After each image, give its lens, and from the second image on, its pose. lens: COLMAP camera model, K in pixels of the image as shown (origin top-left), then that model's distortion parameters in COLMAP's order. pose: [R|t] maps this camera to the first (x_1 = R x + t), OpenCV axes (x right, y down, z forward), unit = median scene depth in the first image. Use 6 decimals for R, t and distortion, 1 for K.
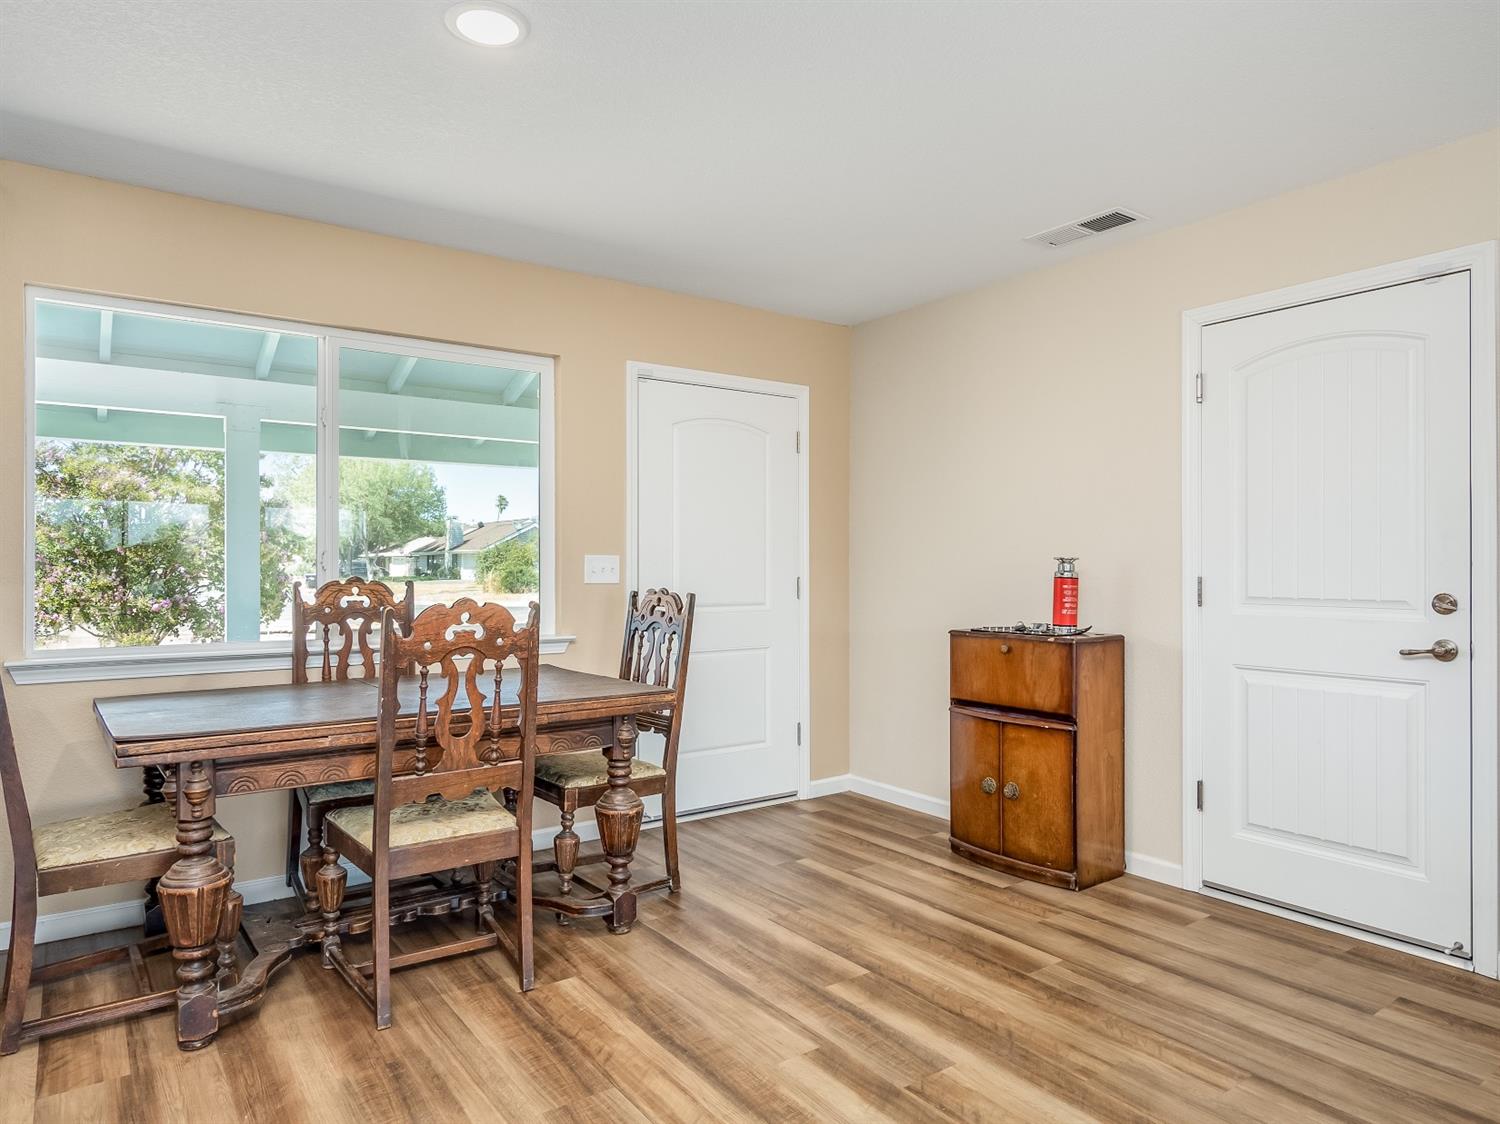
lens RADIAL K [[936.2, 0, 750.0], [0, 936.2, 562.0], [0, 0, 1]] dist [-0.000051, -0.000936]
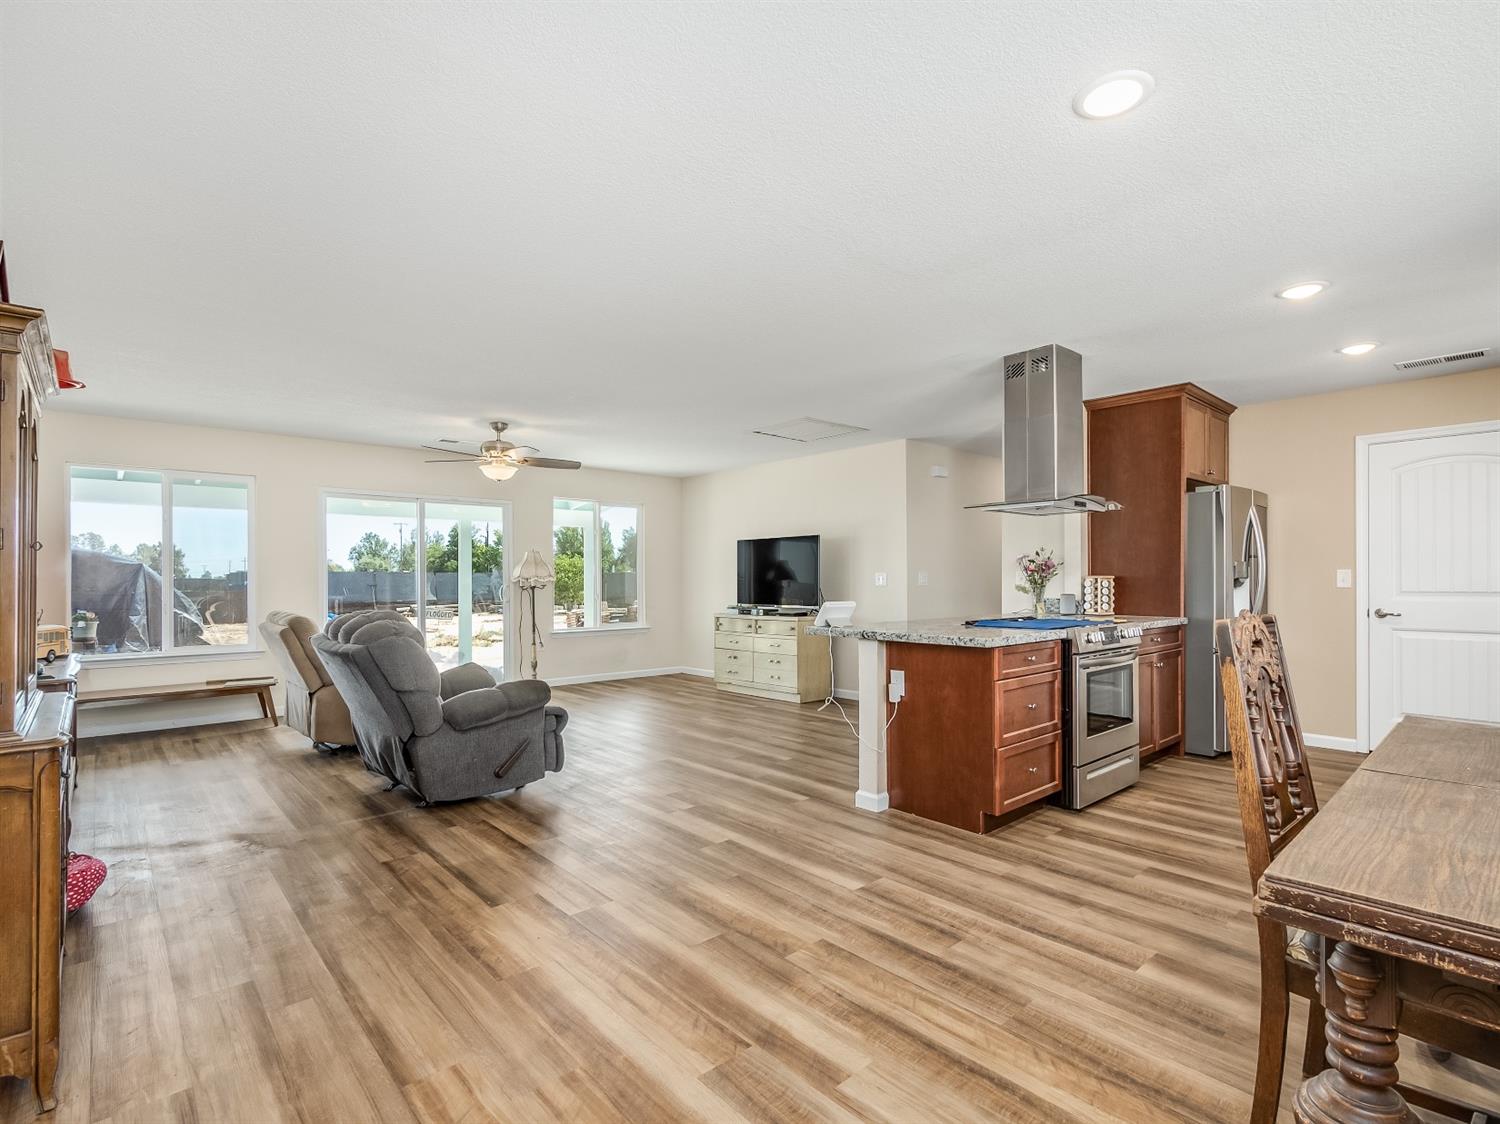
lens RADIAL K [[740.9, 0, 752.6], [0, 740.9, 580.8], [0, 0, 1]] dist [-0.002496, -0.000214]
pose [[-0.994947, 0.005375, -0.100254, 0.163347], [0.005783, 0.999976, -0.003776, 0.008637], [0.100231, -0.004337, -0.994955, 1.230721]]
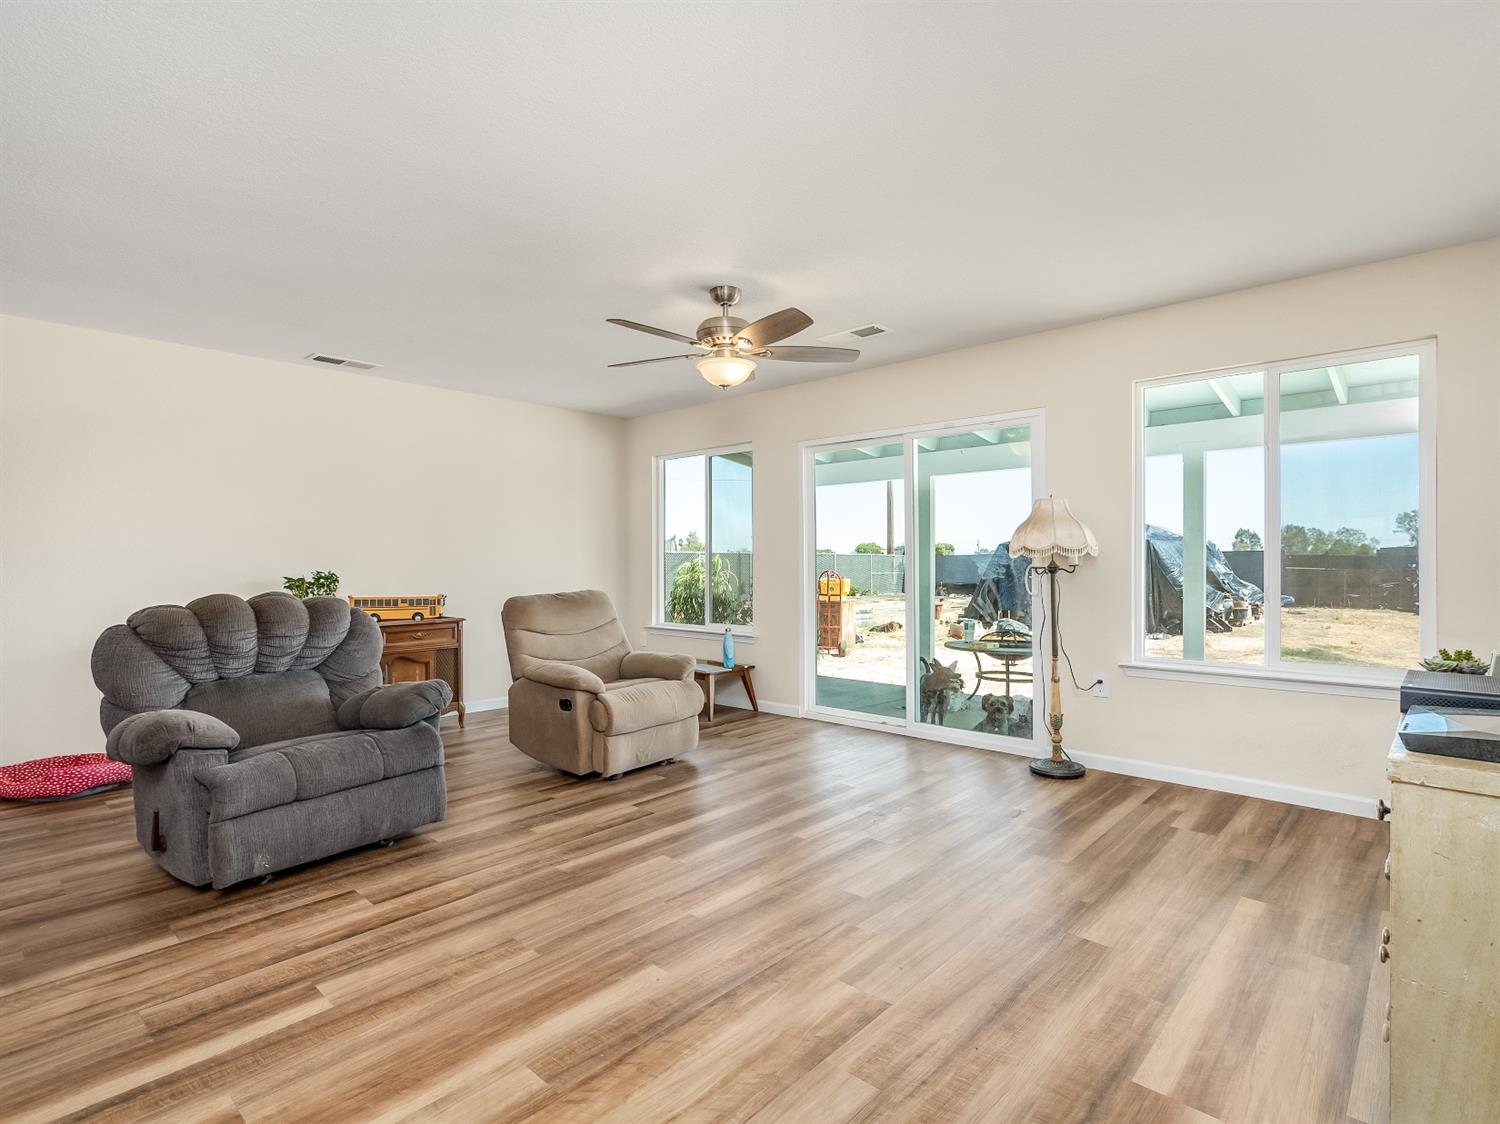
lens RADIAL K [[750.9, 0, 757.8], [0, 750.9, 559.1], [0, 0, 1]] dist [0.001587, -0.000178]
pose [[-0.206236, 0.006262, 0.978482, -0.481761], [-0.001047, 0.999978, -0.006620, 0.008518], [-0.978502, -0.002390, -0.206225, -0.478194]]
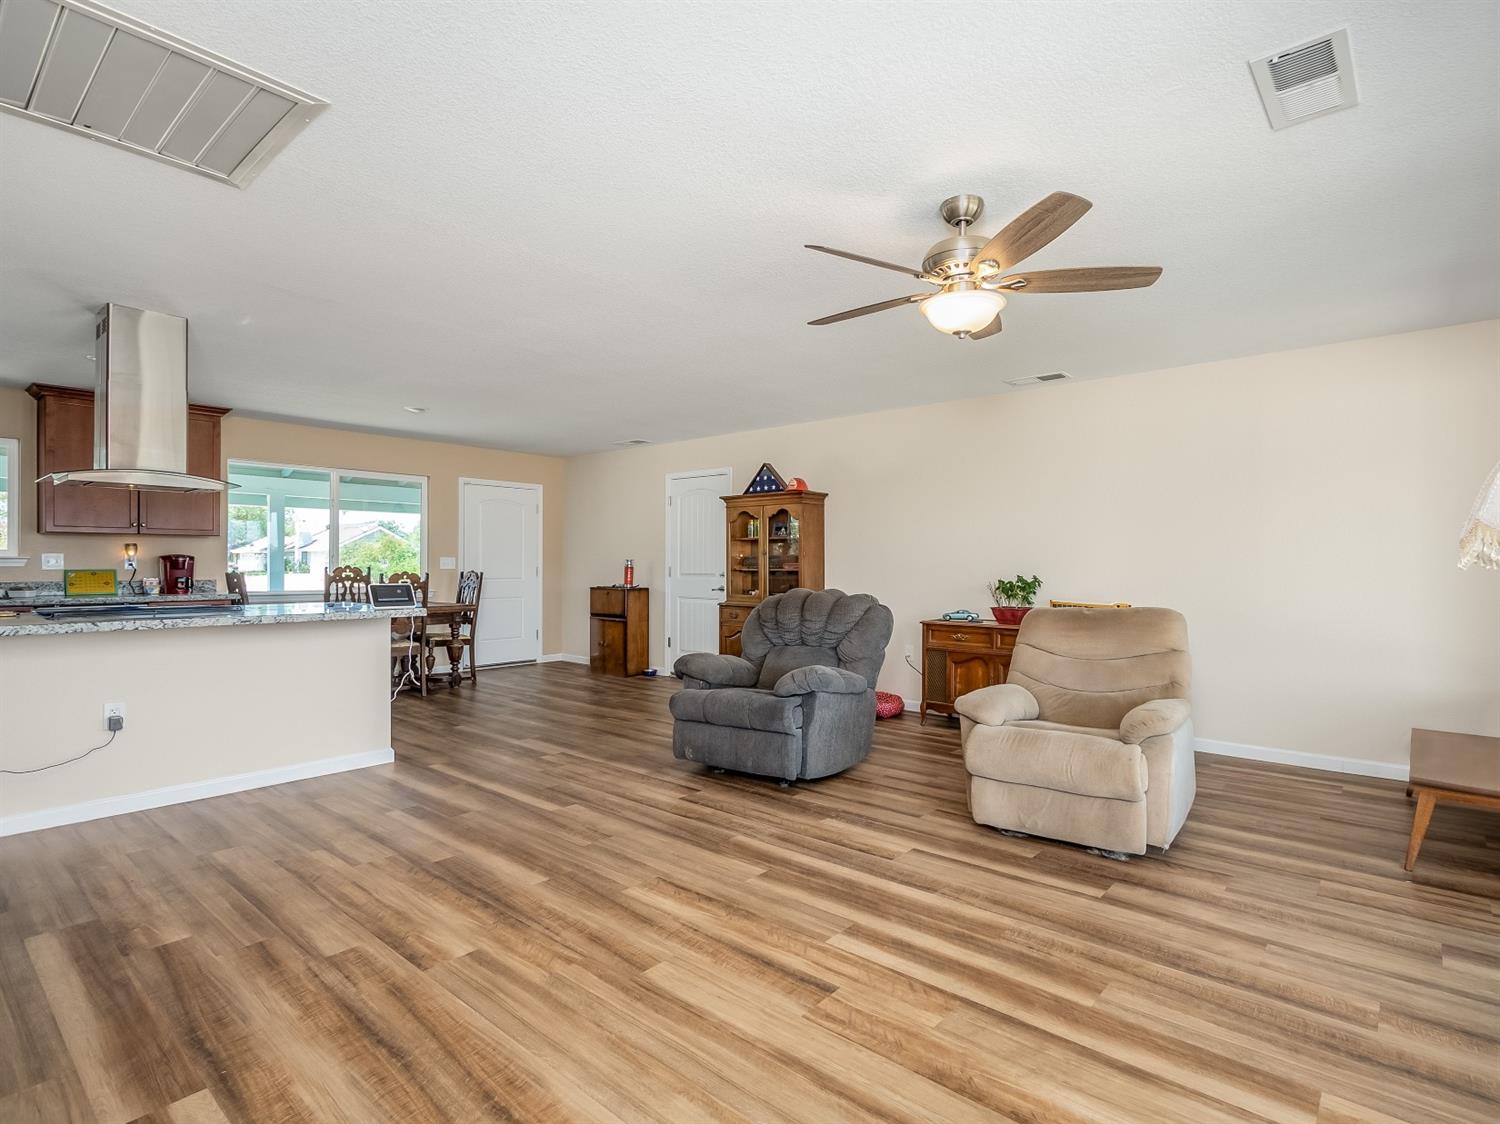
lens RADIAL K [[767.2, 0, 755.0], [0, 767.2, 563.5], [0, 0, 1]] dist [0.000913, 0.000448]
pose [[0.972842, 0.005109, 0.231414, 0.197259], [-0.006094, 0.999975, 0.003545, -0.004028], [-0.231391, -0.004859, 0.972849, -1.413228]]
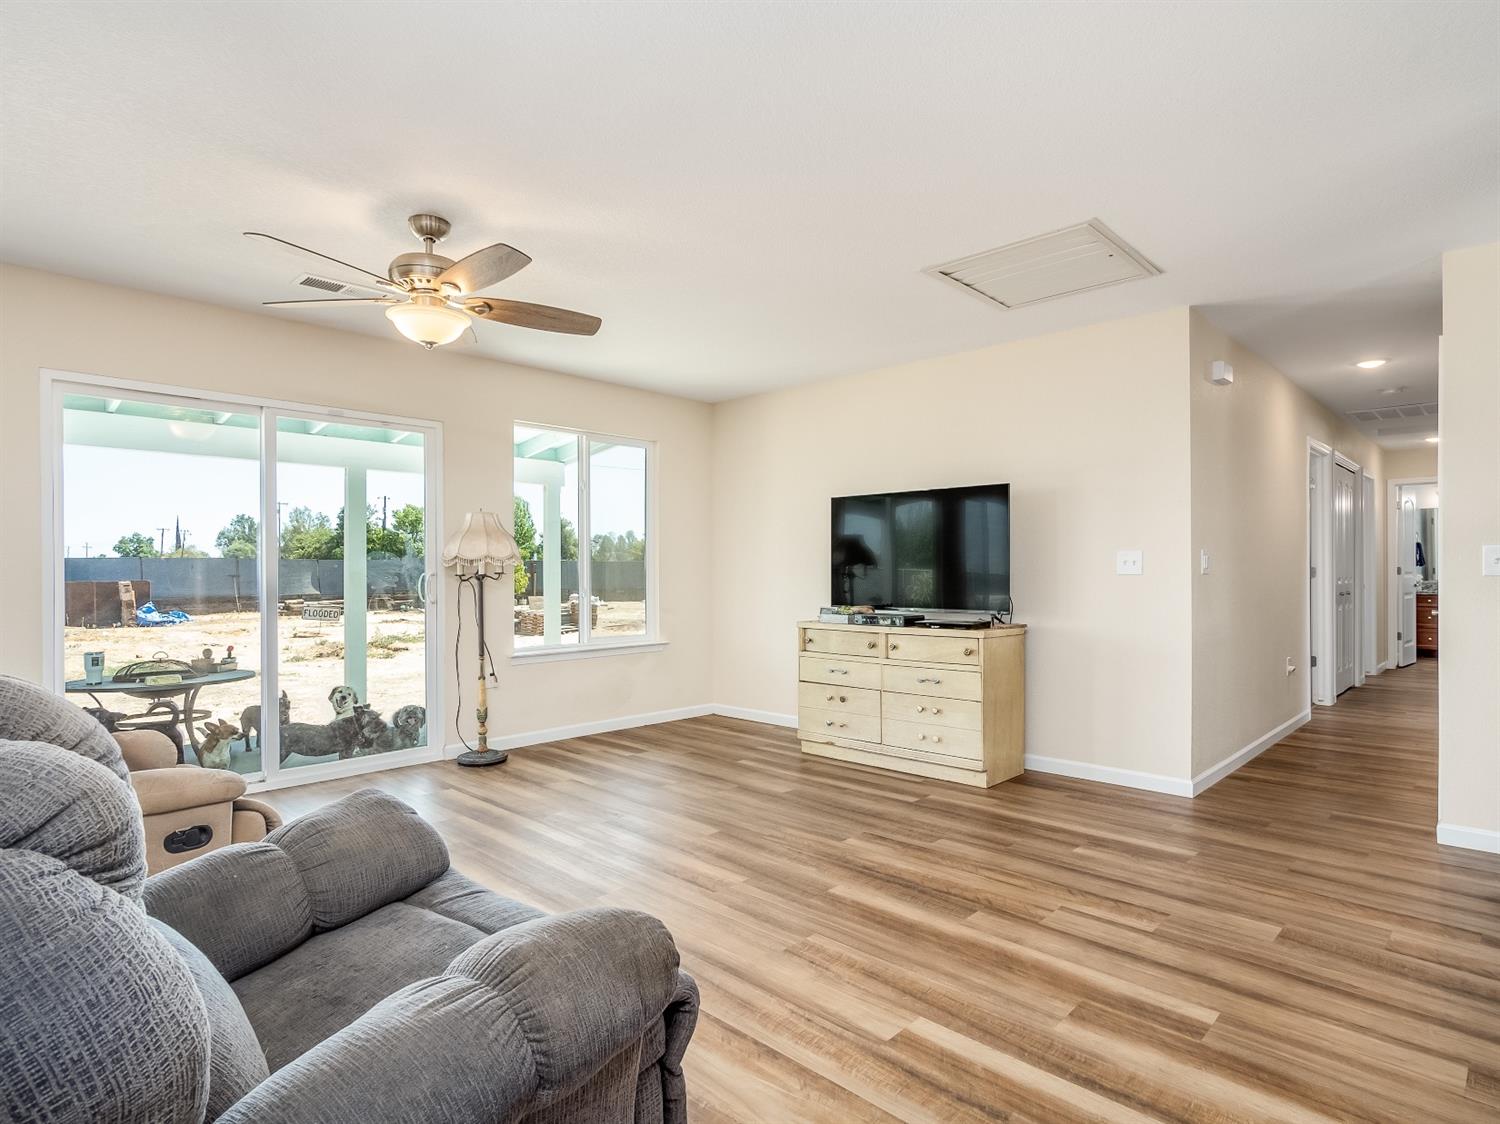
lens RADIAL K [[818.7, 0, 754.6], [0, 818.7, 568.2], [0, 0, 1]] dist [-0.000277, 0.000467]
pose [[-0.983575, 0.003259, -0.180471, 0.408244], [0.004621, 0.999964, -0.007123, 0.014127], [0.180441, -0.007840, -0.983555, 0.328378]]
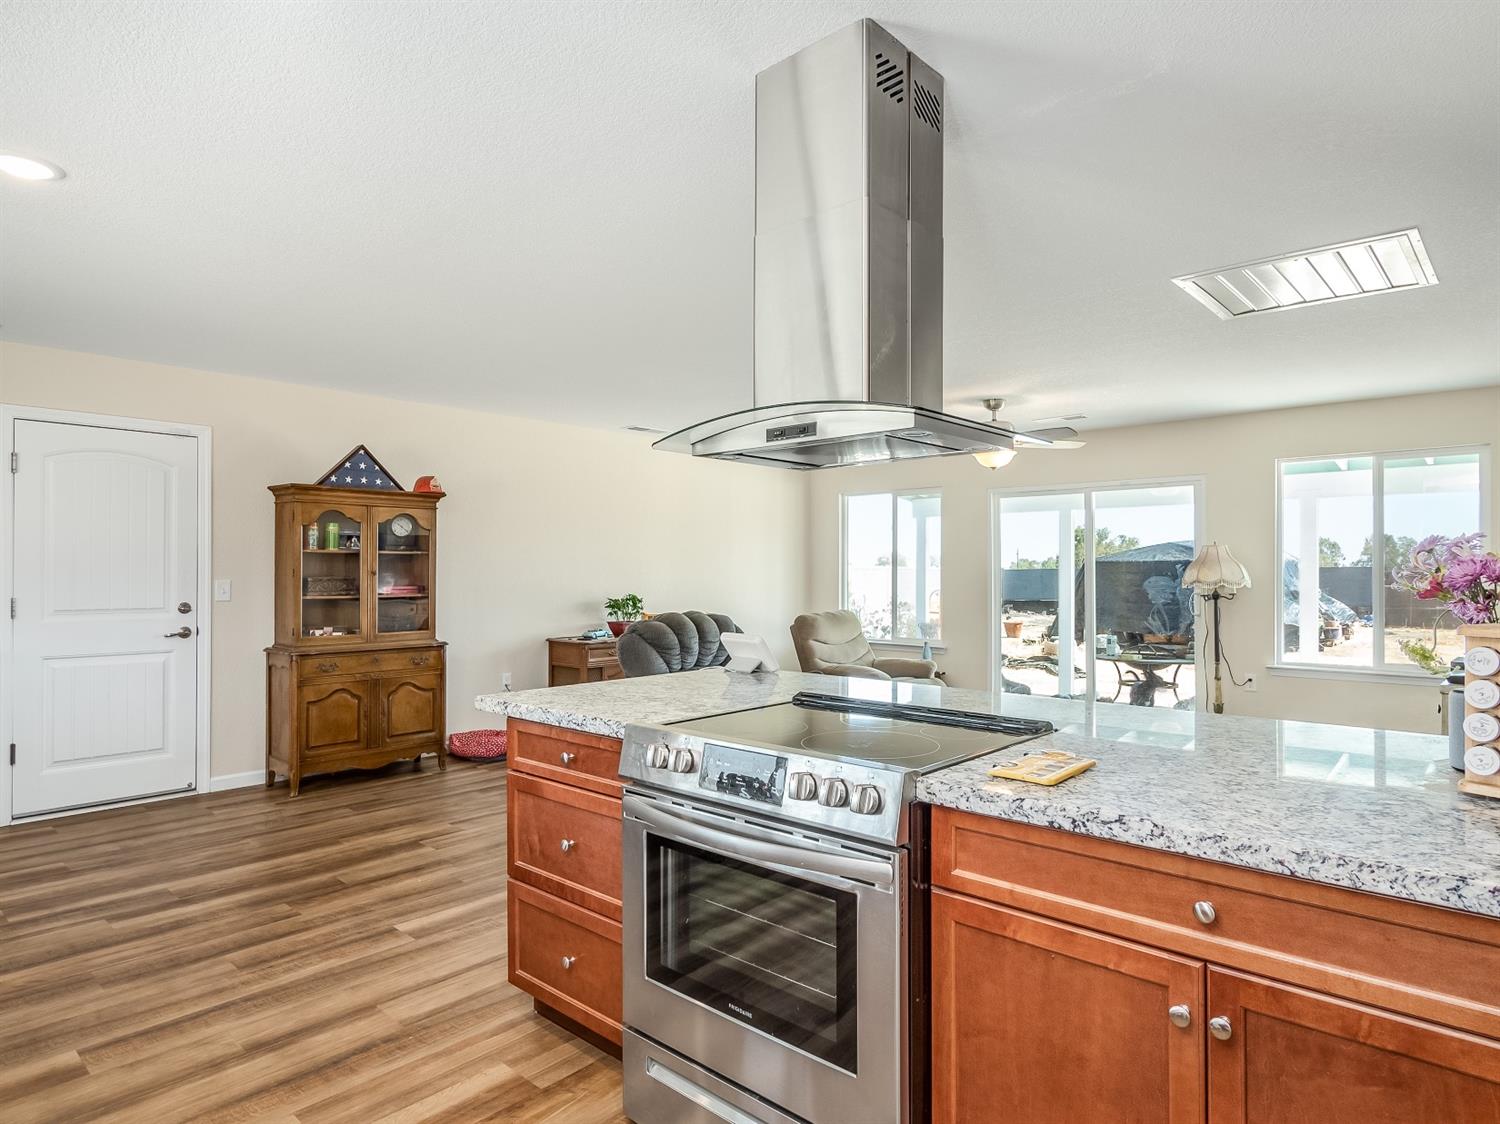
lens RADIAL K [[873.9, 0, 758.8], [0, 873.9, 560.2], [0, 0, 1]] dist [0.001134, -0.000056]
pose [[-0.206129, 0.014173, 0.978422, -1.073740], [-0.006614, 0.999852, -0.015876, -0.027482], [-0.978502, -0.009744, -0.206005, 0.193642]]
